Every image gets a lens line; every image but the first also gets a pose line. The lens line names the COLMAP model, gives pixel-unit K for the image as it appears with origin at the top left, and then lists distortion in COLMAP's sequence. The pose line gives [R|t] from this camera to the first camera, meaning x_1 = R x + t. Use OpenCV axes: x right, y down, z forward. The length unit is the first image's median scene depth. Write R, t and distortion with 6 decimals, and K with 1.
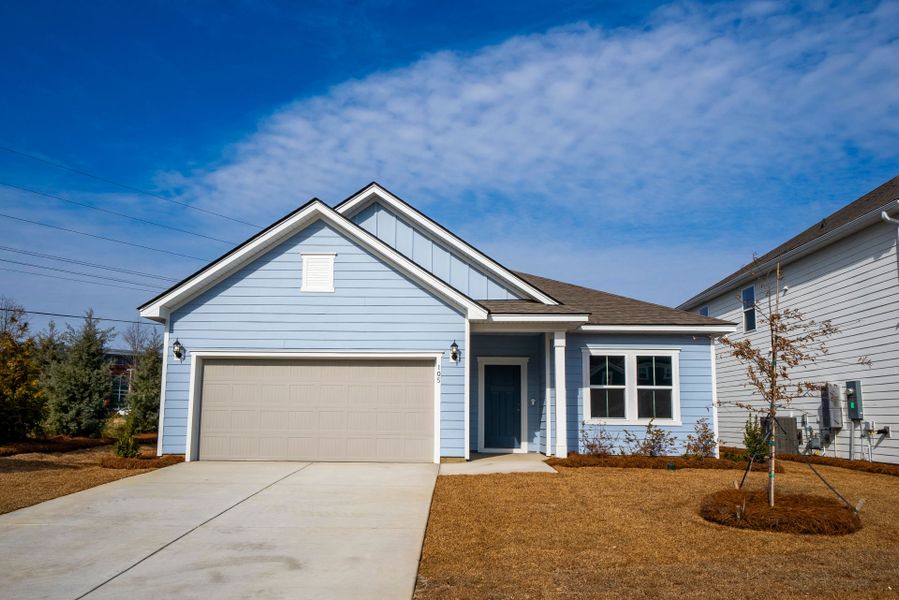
lens RADIAL K [[659.9, 0, 455.0], [0, 659.9, 344.4], [0, 0, 1]] dist [0.024690, 0.005681]
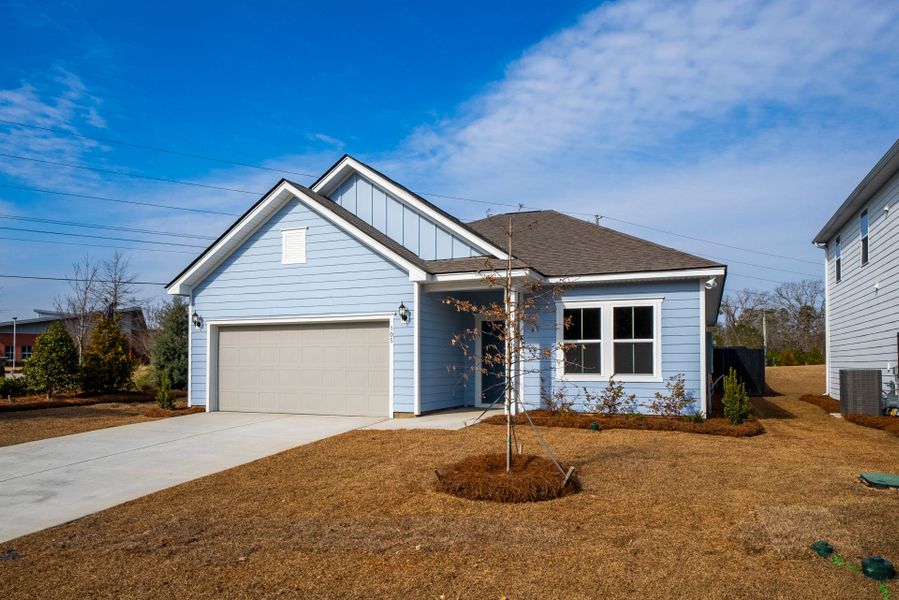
lens RADIAL K [[659.9, 0, 448.2], [0, 659.9, 368.2], [0, 0, 1]] dist [0.024690, 0.005681]
pose [[0.926189, -0.007818, -0.376979, 0.435902], [0.051392, 0.993072, 0.105669, -0.008531], [0.373541, -0.117243, 0.920174, 0.051111]]
